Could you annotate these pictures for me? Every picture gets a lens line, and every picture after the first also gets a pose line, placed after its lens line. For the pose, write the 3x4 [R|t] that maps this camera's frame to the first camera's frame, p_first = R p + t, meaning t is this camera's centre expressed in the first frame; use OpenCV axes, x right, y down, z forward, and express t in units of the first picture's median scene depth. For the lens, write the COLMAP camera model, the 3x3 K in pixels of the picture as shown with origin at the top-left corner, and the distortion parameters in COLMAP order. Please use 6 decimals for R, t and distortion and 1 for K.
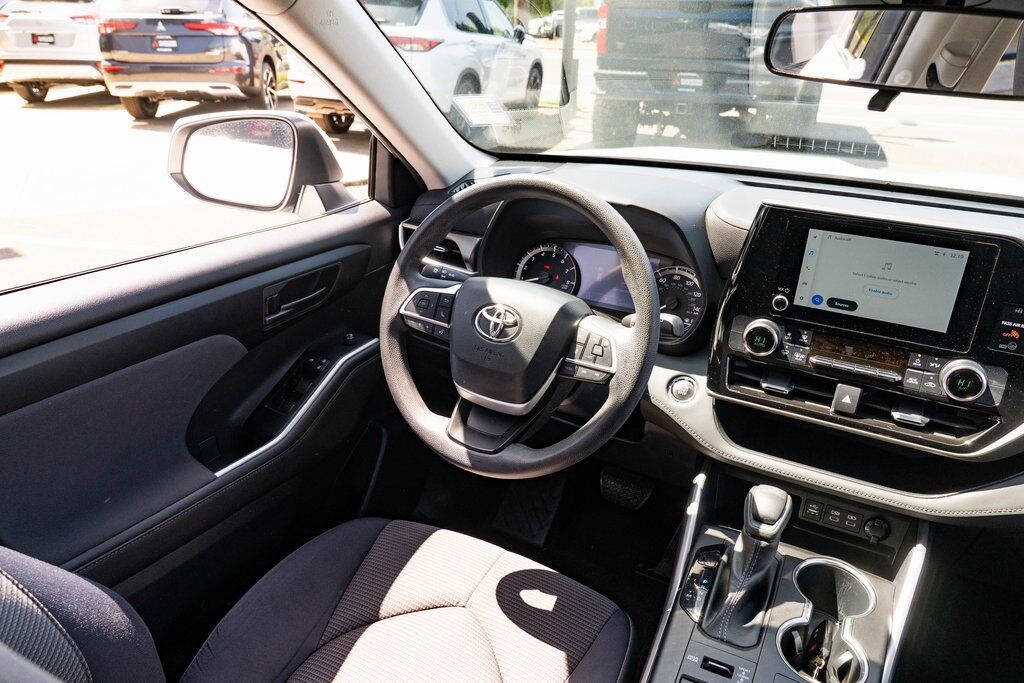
lens RADIAL K [[695.9, 0, 512.0], [0, 695.9, 347.7], [0, 0, 1]] dist [-0.034062, 0.020166]
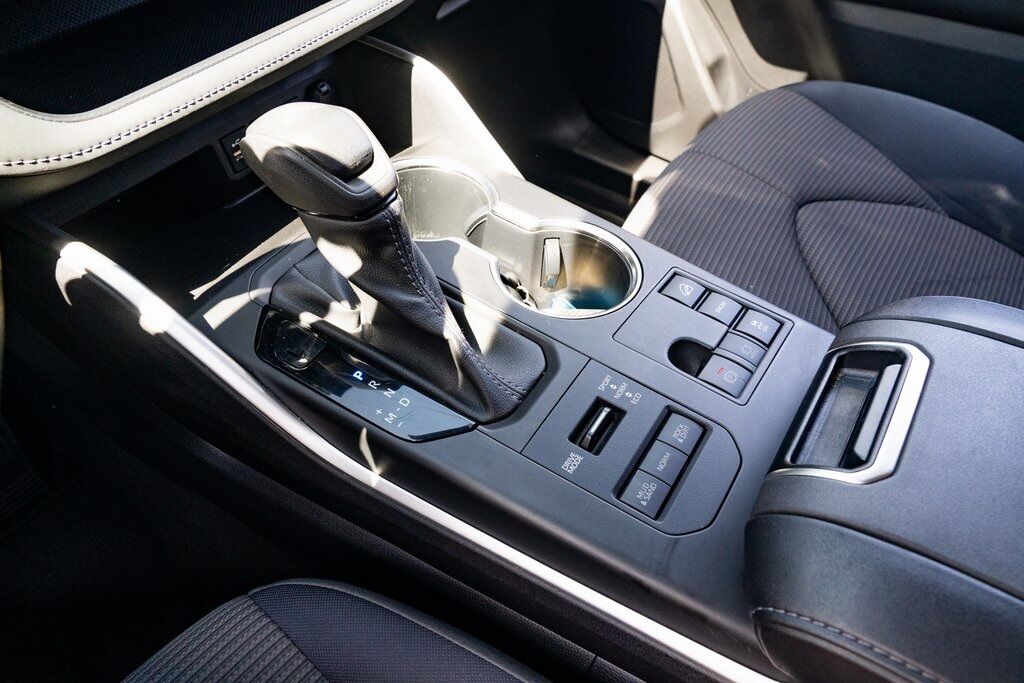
lens RADIAL K [[695.9, 0, 513.3], [0, 695.9, 342.4], [0, 0, 1]] dist [-0.034062, 0.020166]
pose [[0.093522, -0.758196, 0.645285, 0.016874], [0.384071, 0.625434, 0.679207, 0.058881], [-0.918555, 0.184315, 0.349692, 0.718918]]
